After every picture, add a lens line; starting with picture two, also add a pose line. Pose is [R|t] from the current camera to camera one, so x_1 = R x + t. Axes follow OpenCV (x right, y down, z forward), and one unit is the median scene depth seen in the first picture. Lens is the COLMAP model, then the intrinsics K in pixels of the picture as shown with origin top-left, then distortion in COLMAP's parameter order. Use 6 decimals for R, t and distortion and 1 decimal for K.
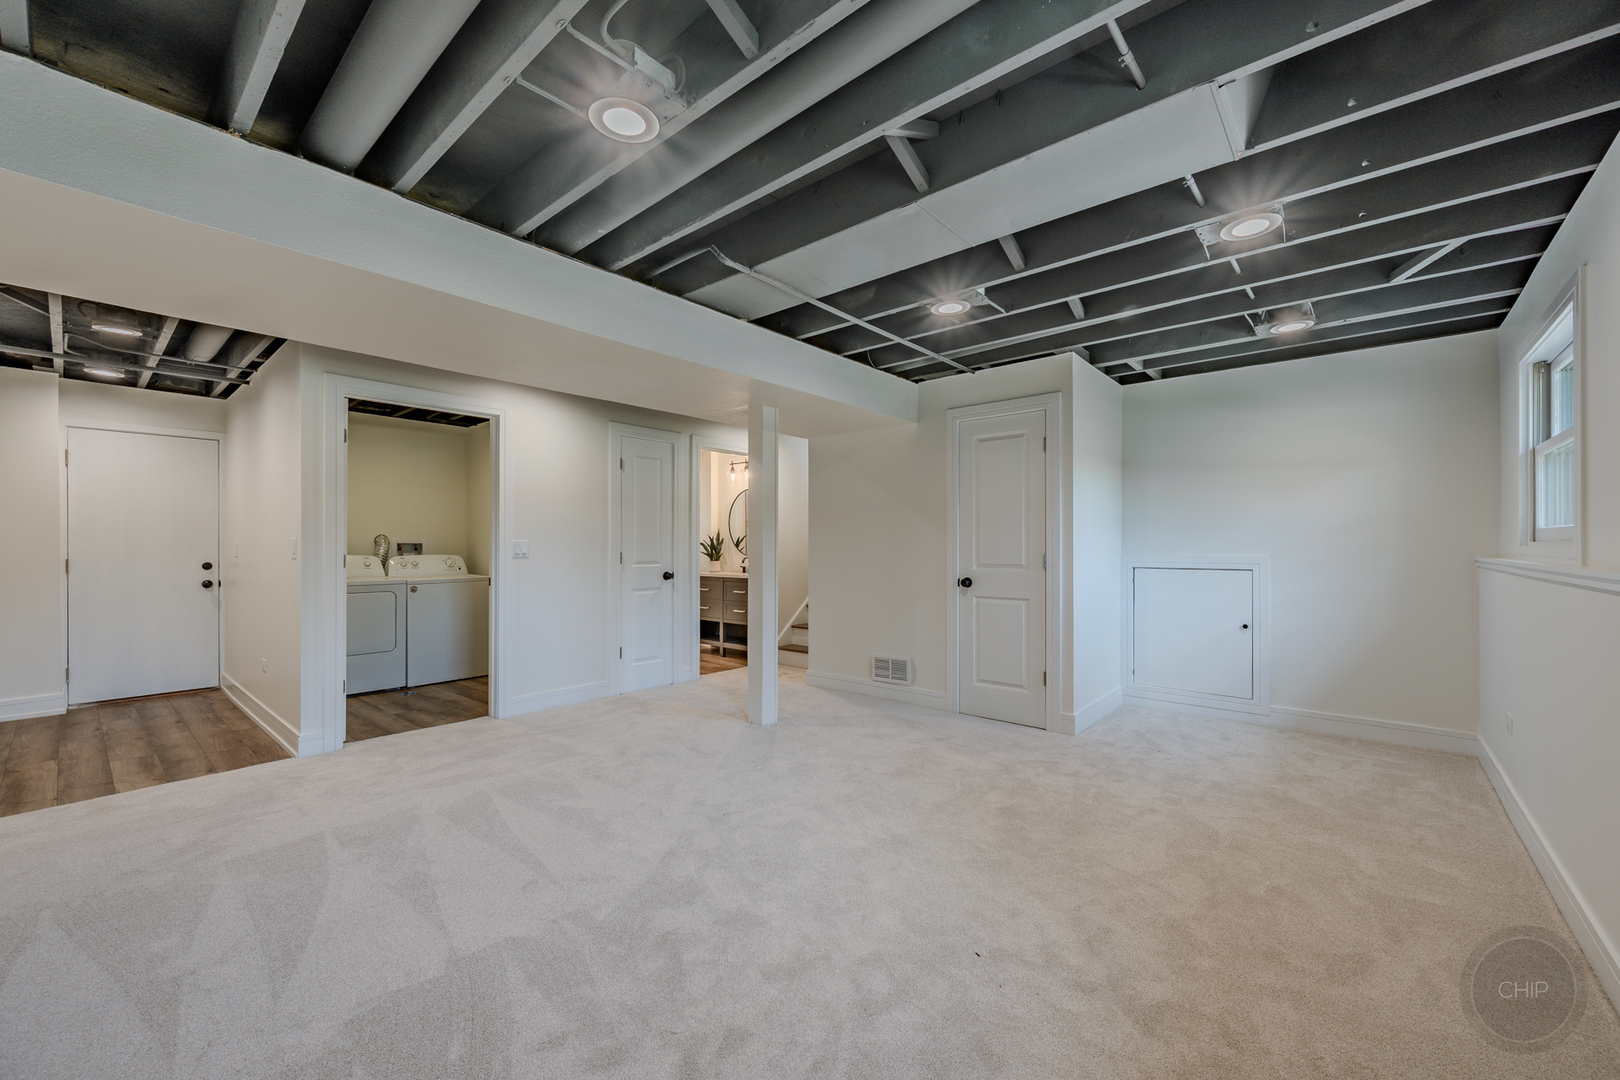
lens RADIAL K [[641.2, 0, 810.0], [0, 641.2, 540.0], [0, 0, 1]] dist [0.002072, 0.000098]
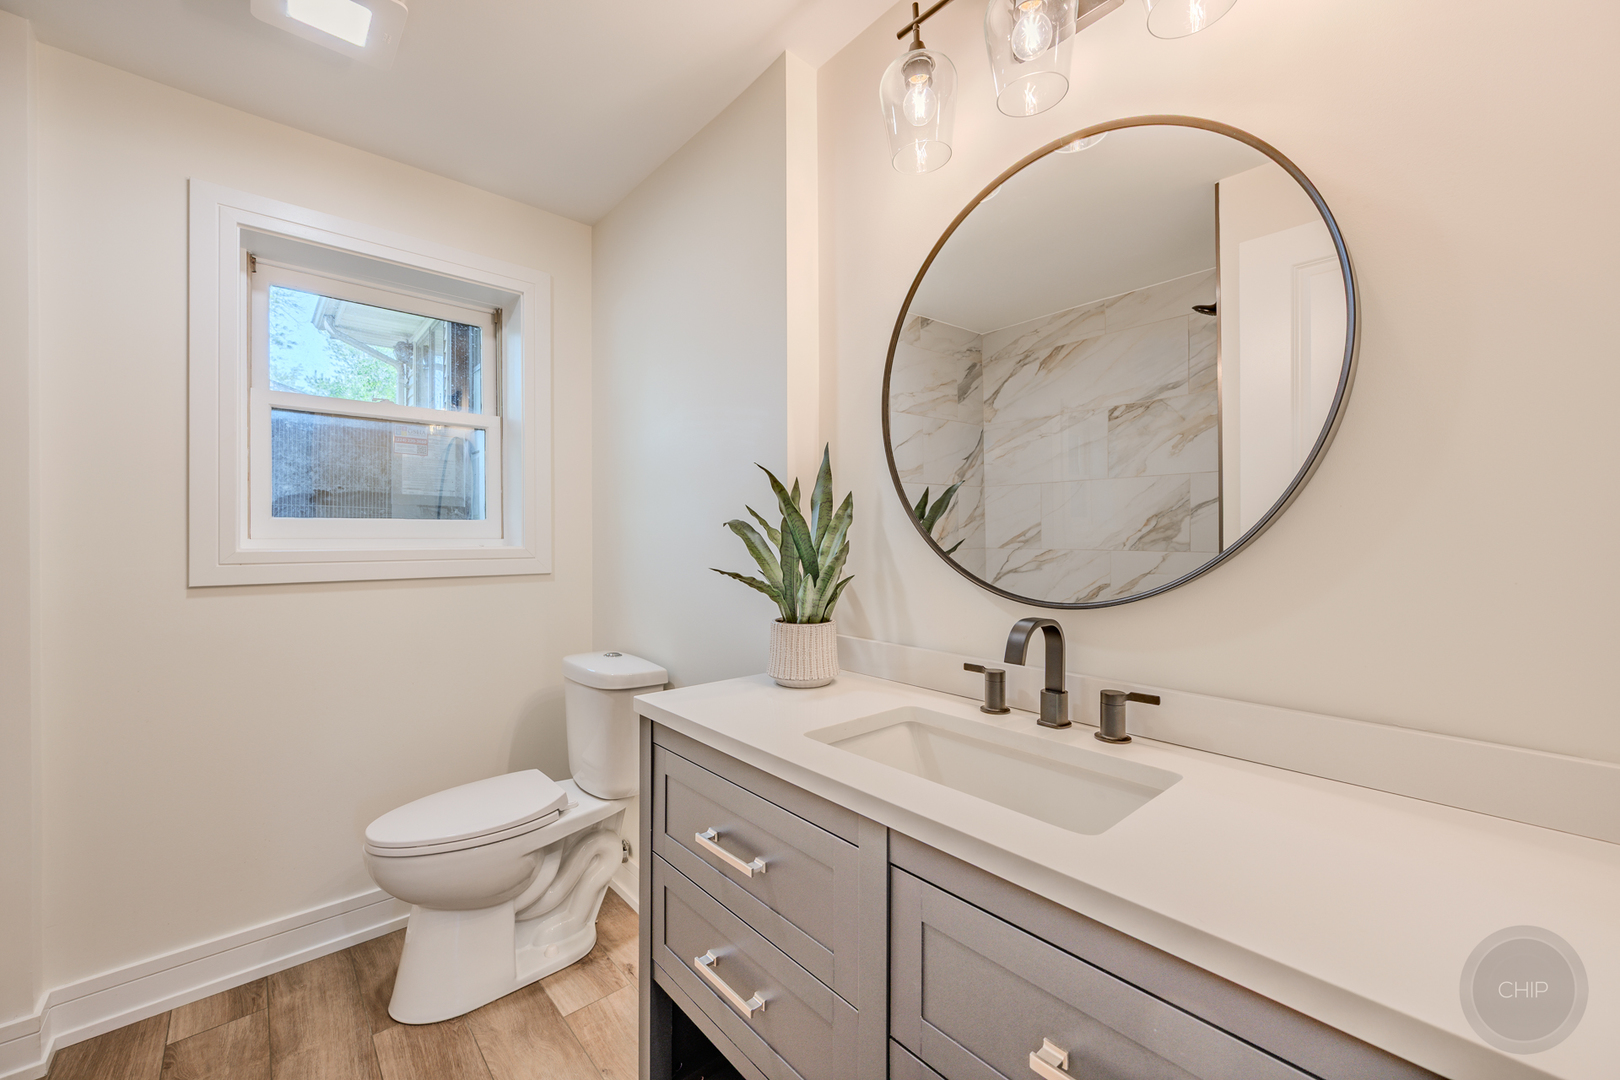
lens RADIAL K [[625.8, 0, 817.0], [0, 625.8, 538.5], [0, 0, 1]] dist [-0.000340, -0.000145]
pose [[0.992847, -0.006761, -0.119206, -0.202695], [0.008025, 0.999916, 0.010130, 0.013983], [0.119127, -0.011014, 0.992818, 1.347440]]
